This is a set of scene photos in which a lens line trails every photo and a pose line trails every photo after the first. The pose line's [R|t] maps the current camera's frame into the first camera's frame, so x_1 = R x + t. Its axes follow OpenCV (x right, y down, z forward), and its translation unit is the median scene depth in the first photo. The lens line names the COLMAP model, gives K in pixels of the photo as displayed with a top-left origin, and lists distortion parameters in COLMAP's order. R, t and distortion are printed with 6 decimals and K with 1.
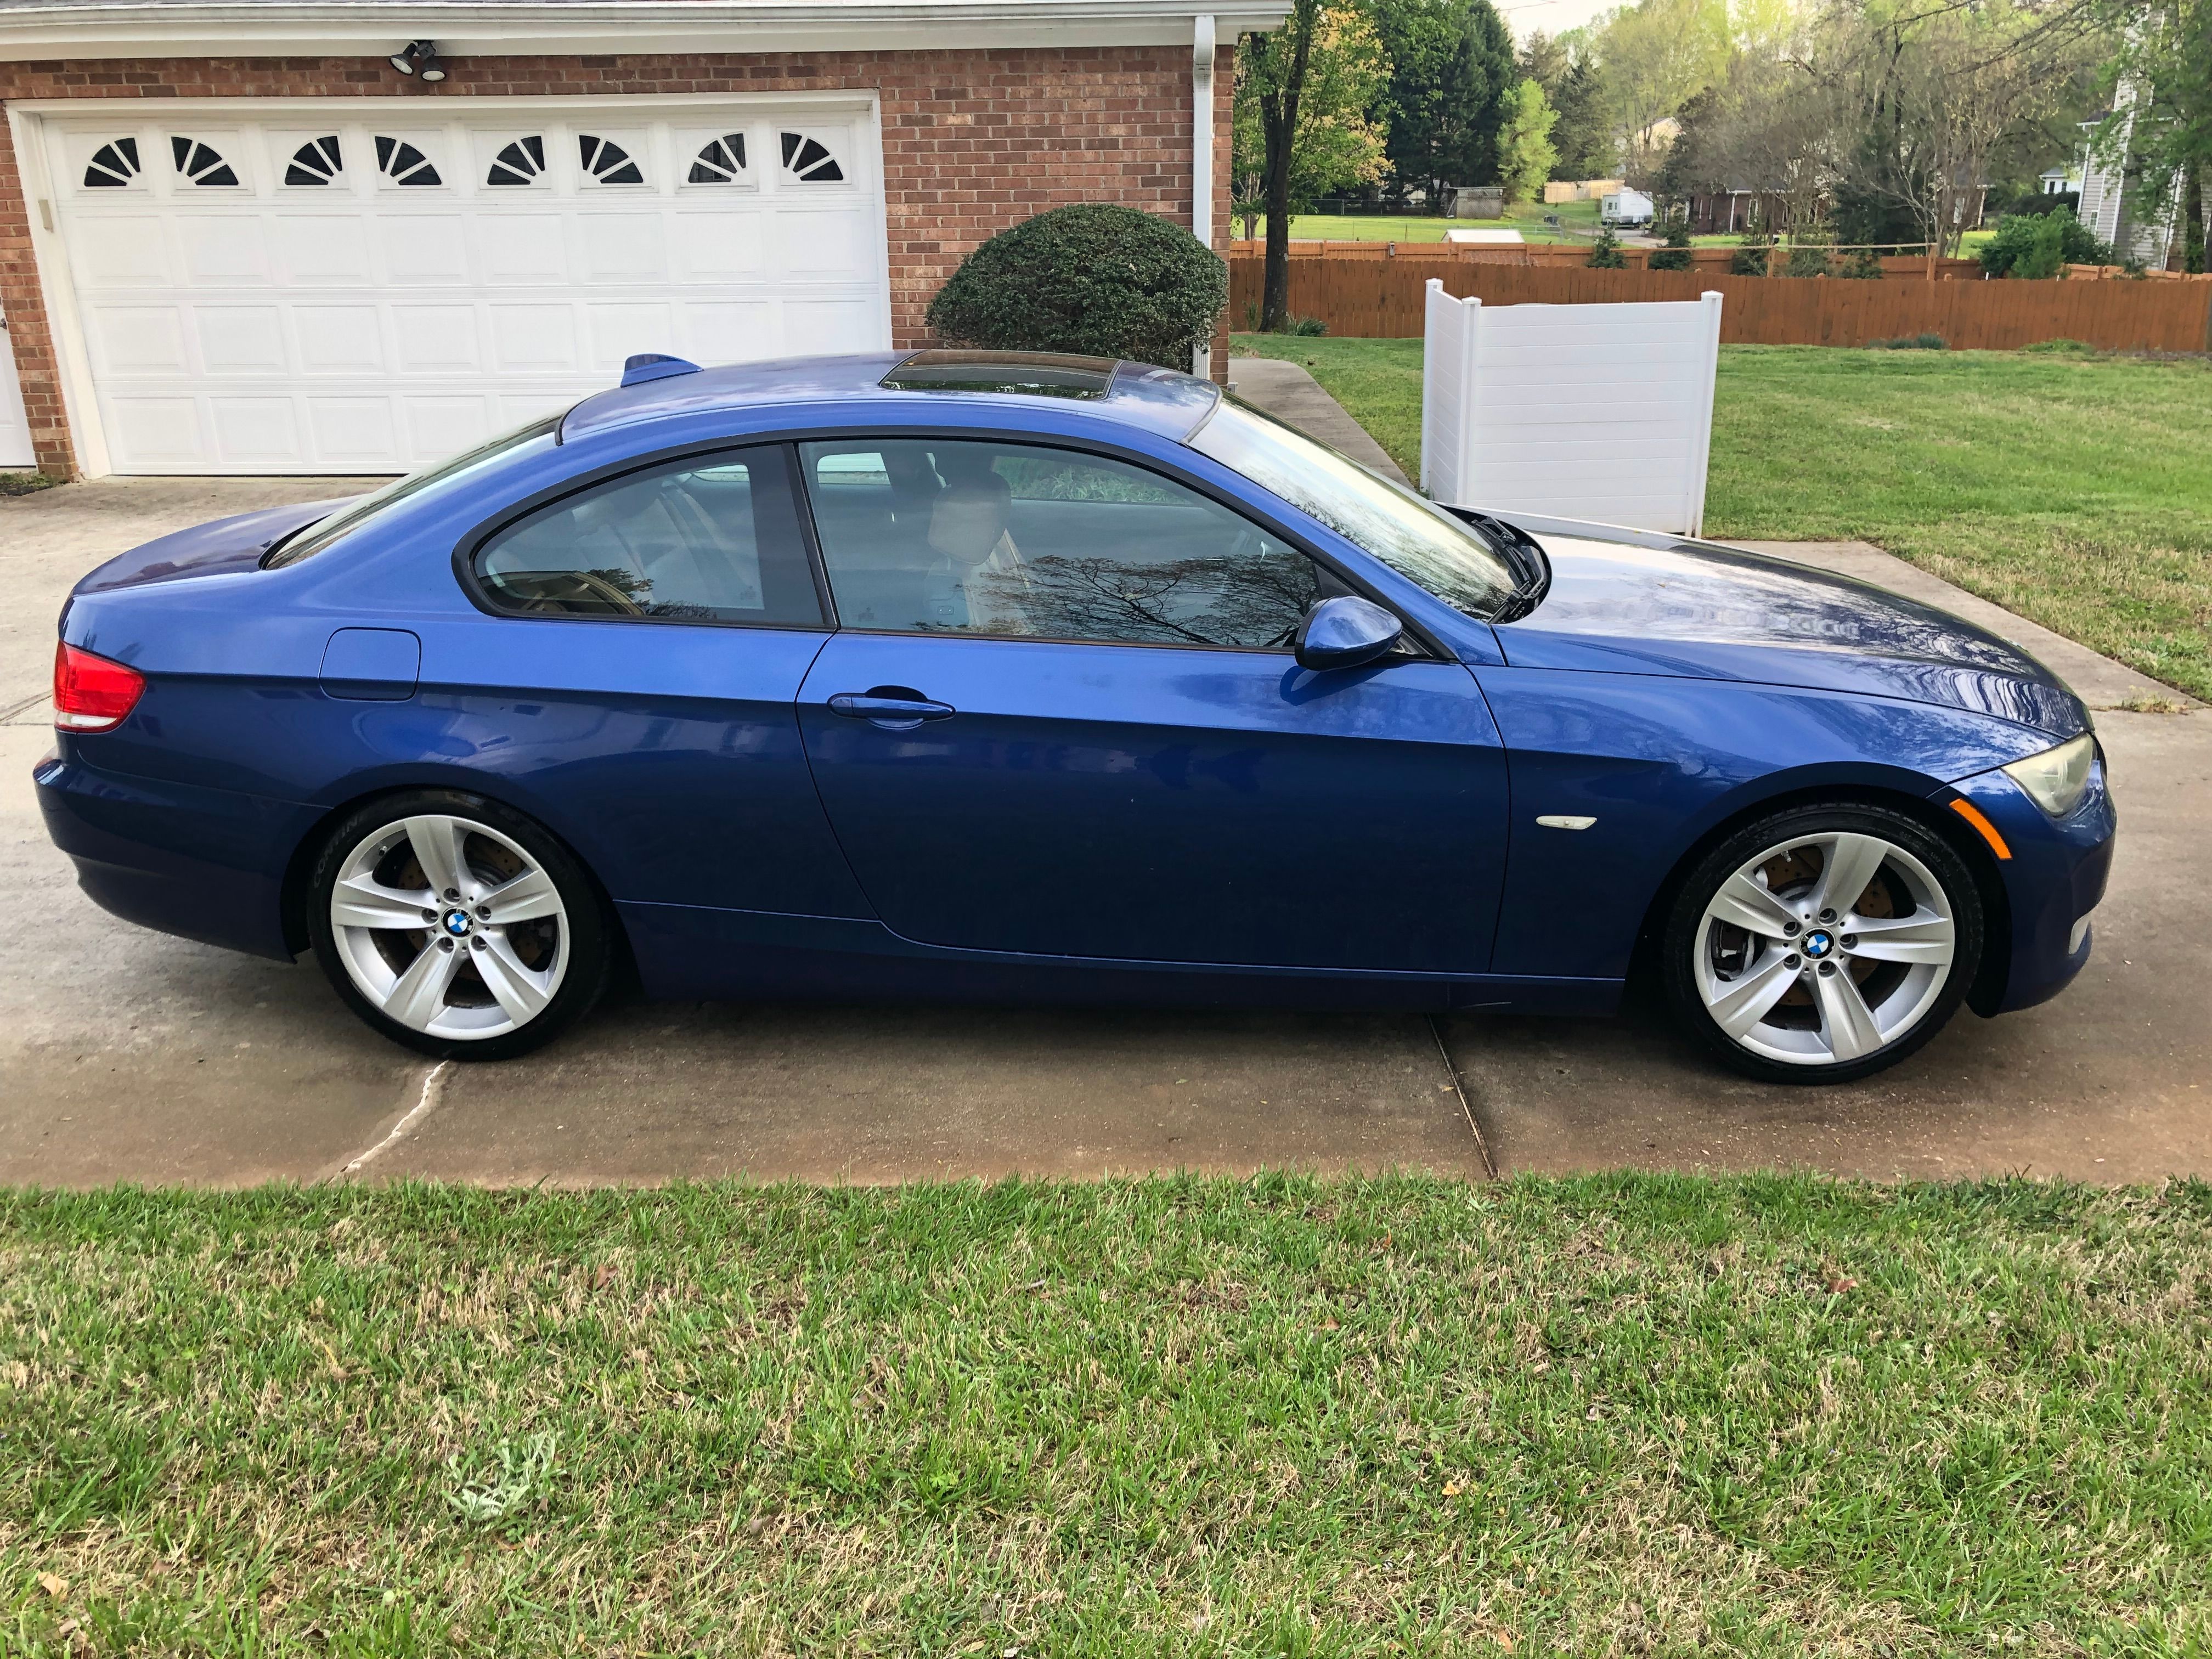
lens RADIAL K [[1806.1, 0, 1108.8], [0, 1806.1, 826.3], [0, 0, 1]] dist [0.025455, -0.011036]
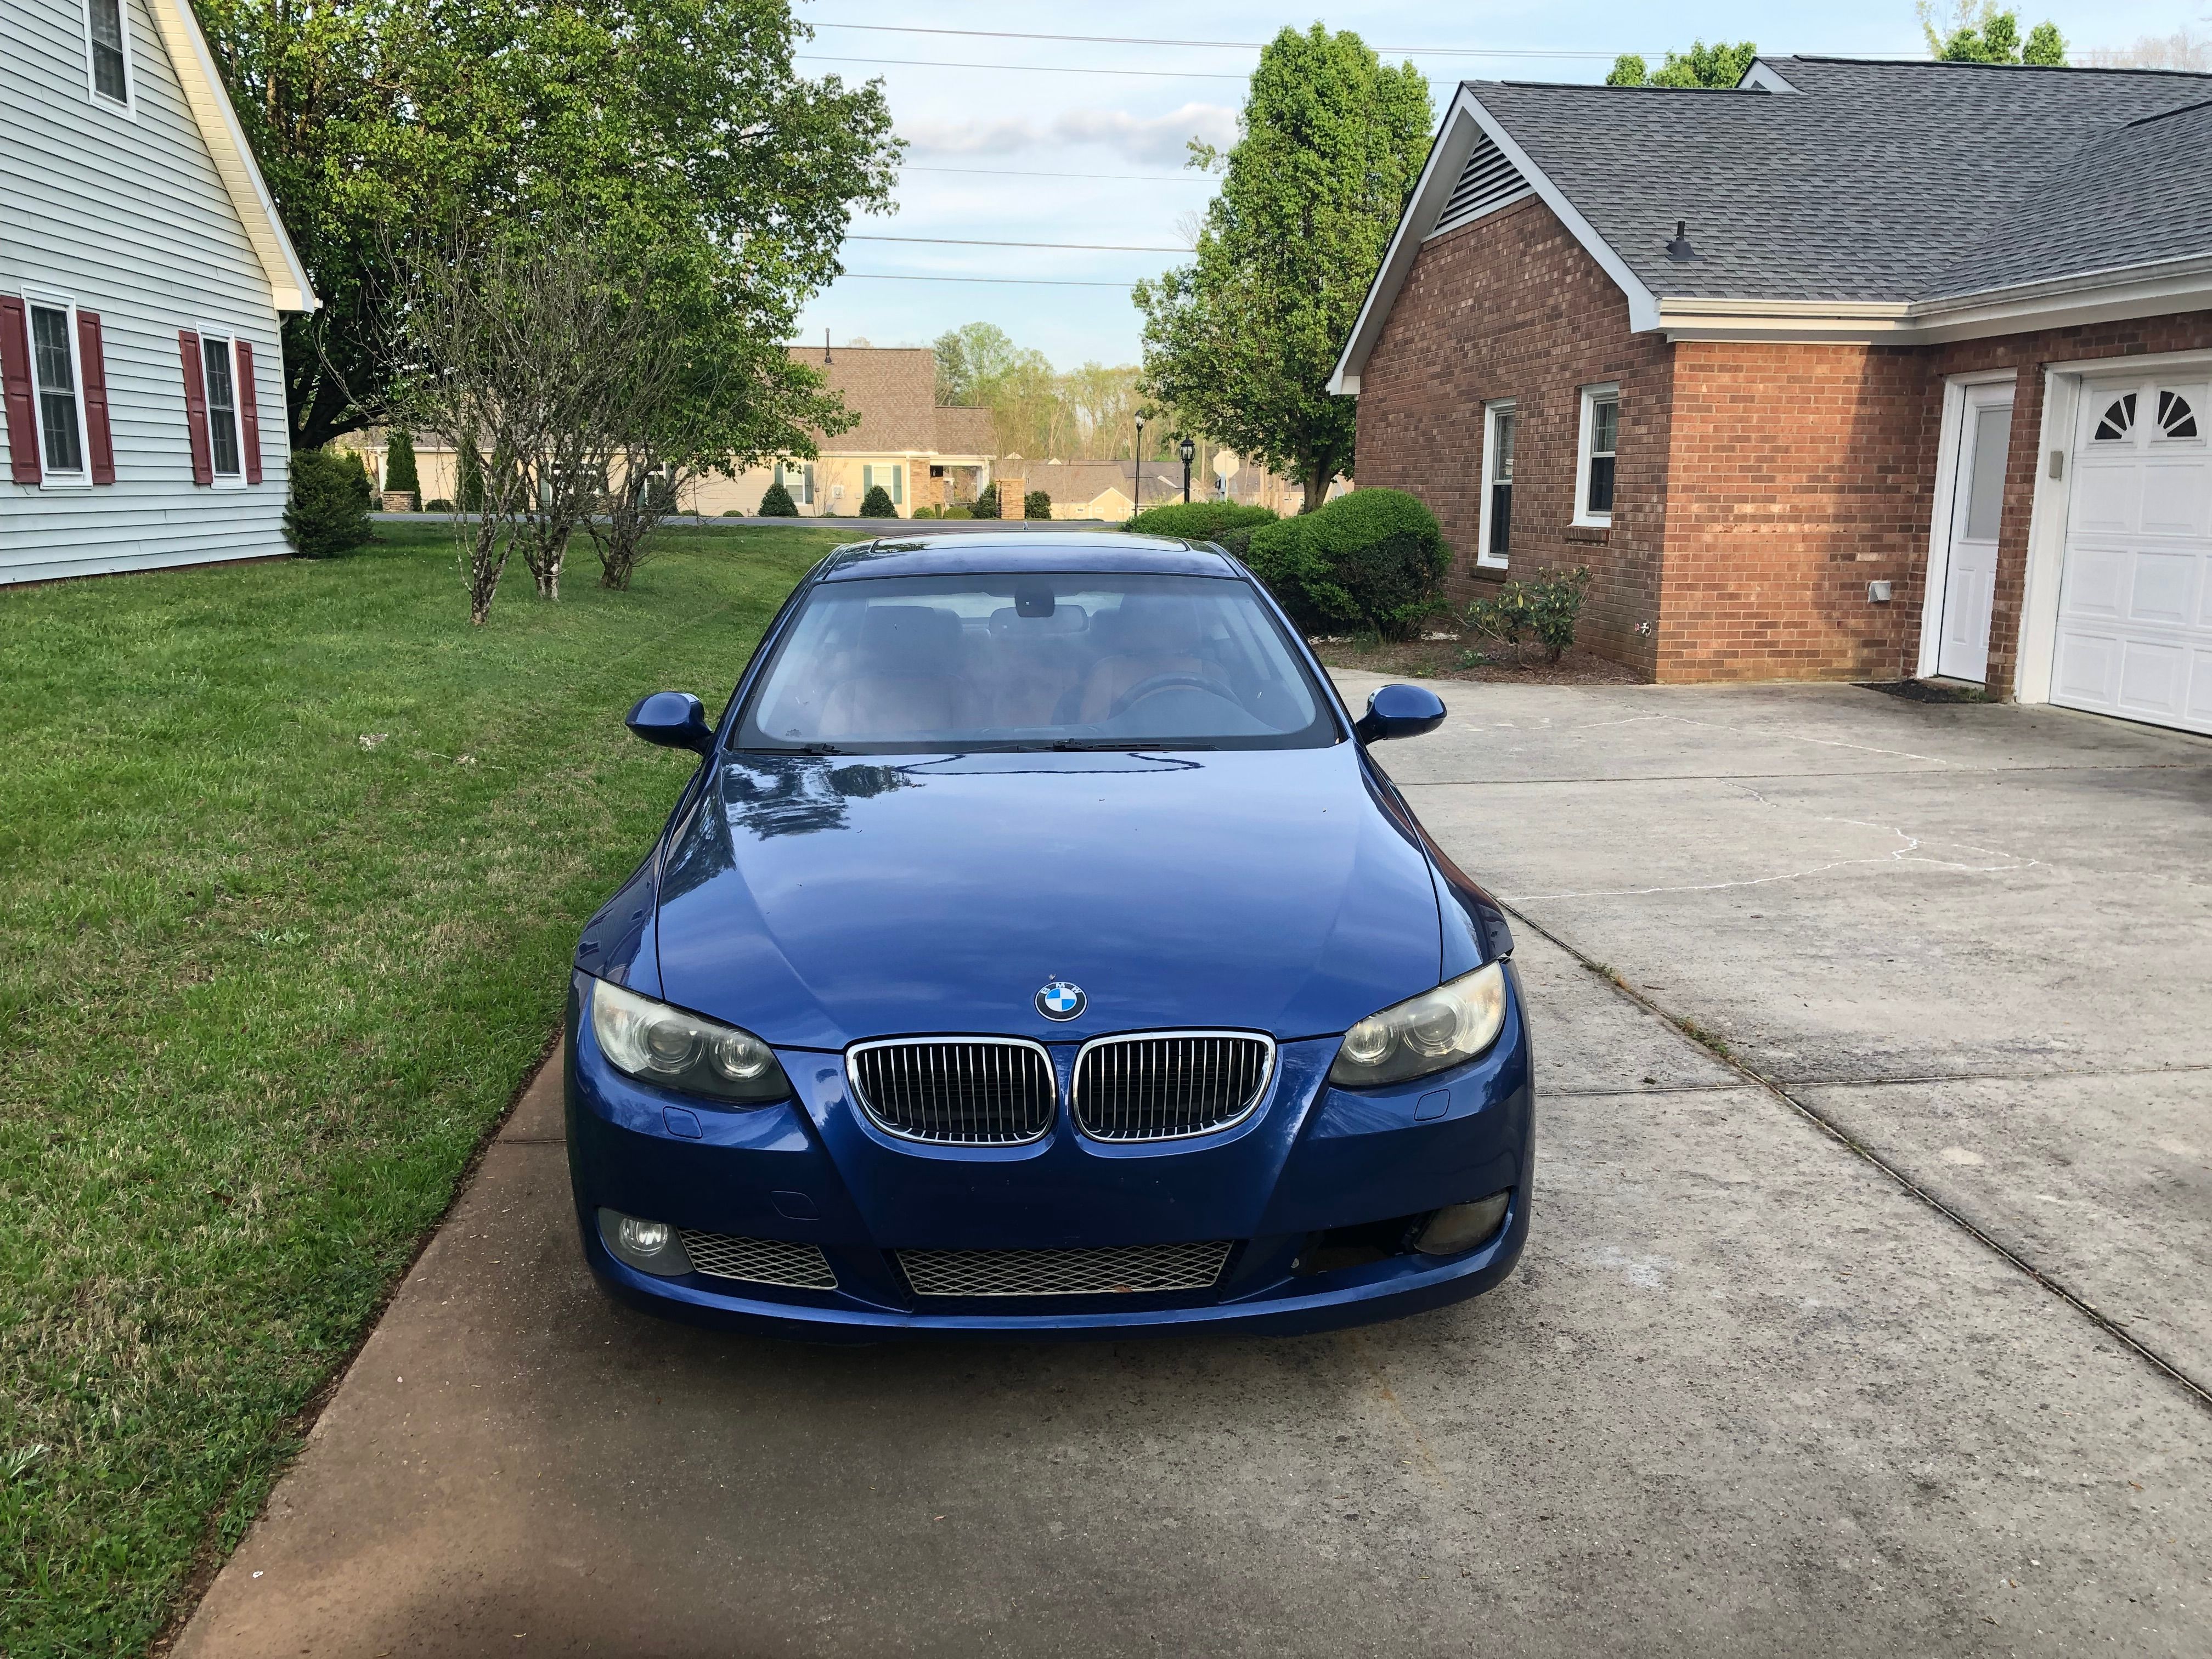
lens RADIAL K [[1806.1, 0, 1106.3], [0, 1806.1, 835.1], [0, 0, 1]] dist [0.025455, -0.011036]
pose [[0.115093, 0.203672, -0.972251, 0.473443], [-0.339017, 0.928044, 0.154279, -0.110325], [0.933714, 0.311853, 0.175860, 0.363267]]
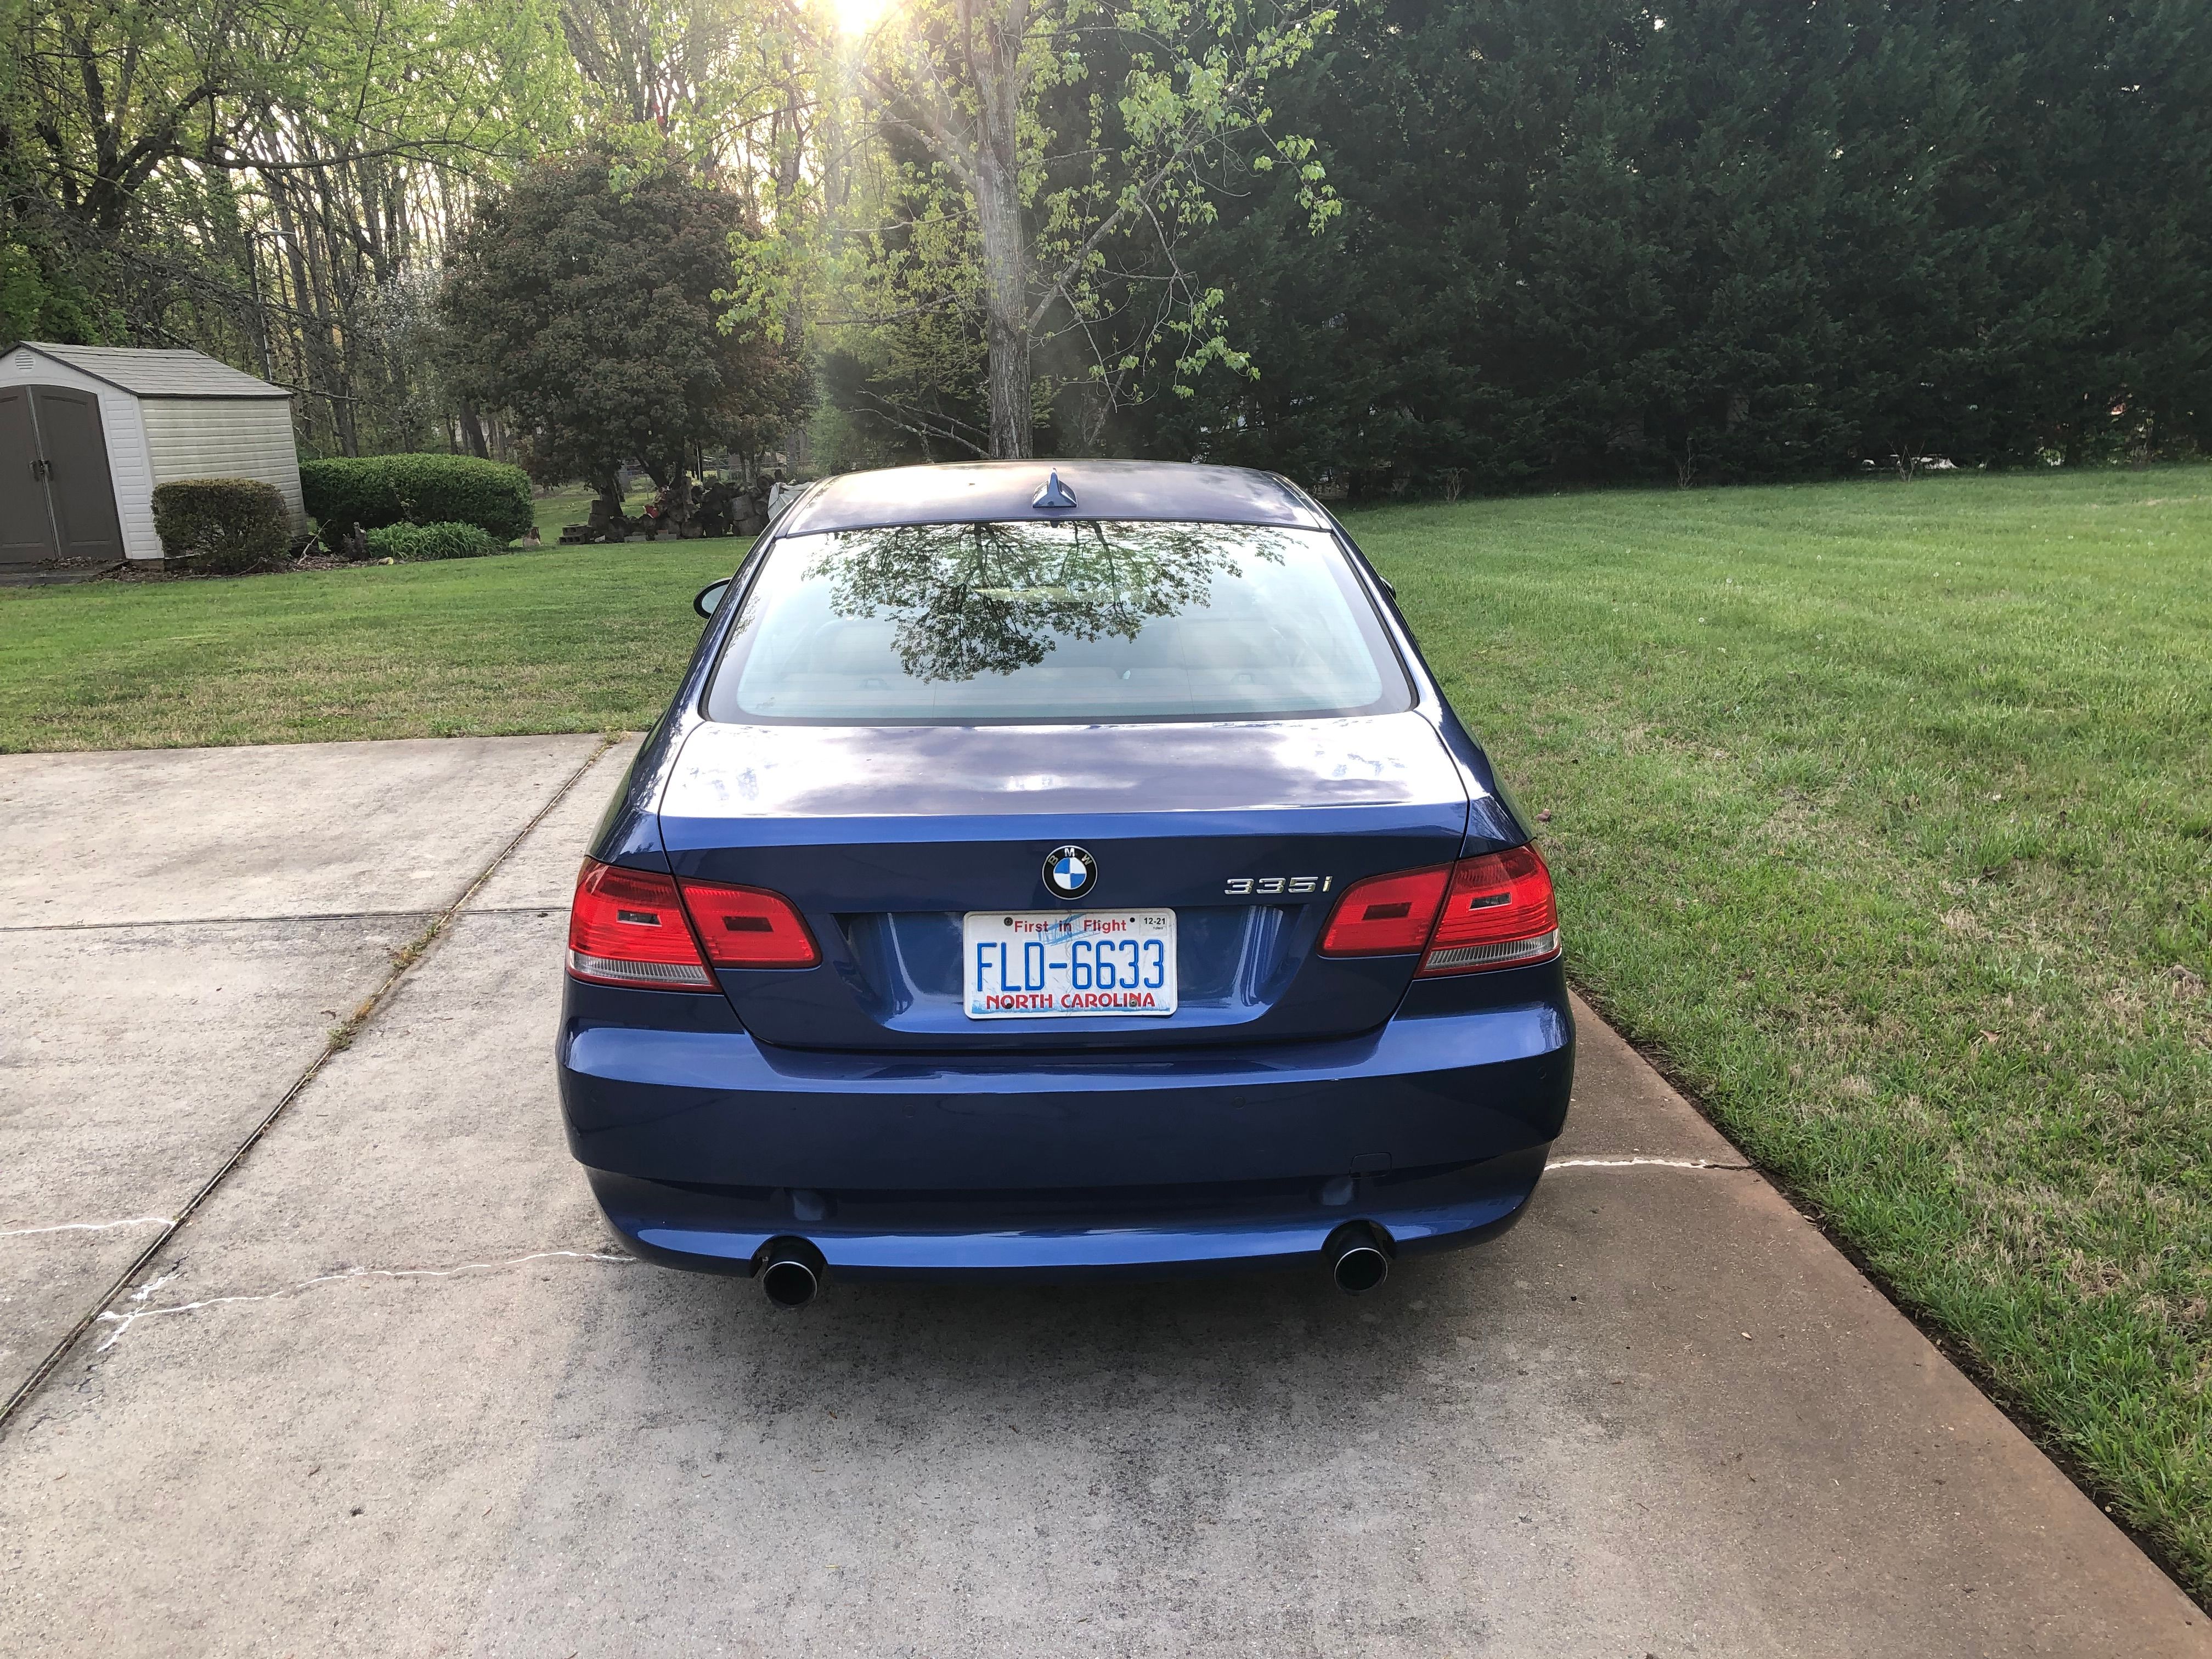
lens RADIAL K [[1806.1, 0, 1109.3], [0, 1806.1, 823.1], [0, 0, 1]] dist [0.025455, -0.011036]
pose [[-0.099827, -0.224343, 0.969384, -0.462445], [0.350804, 0.903755, 0.245280, -0.127395], [-0.931113, 0.364550, -0.011518, 0.427141]]
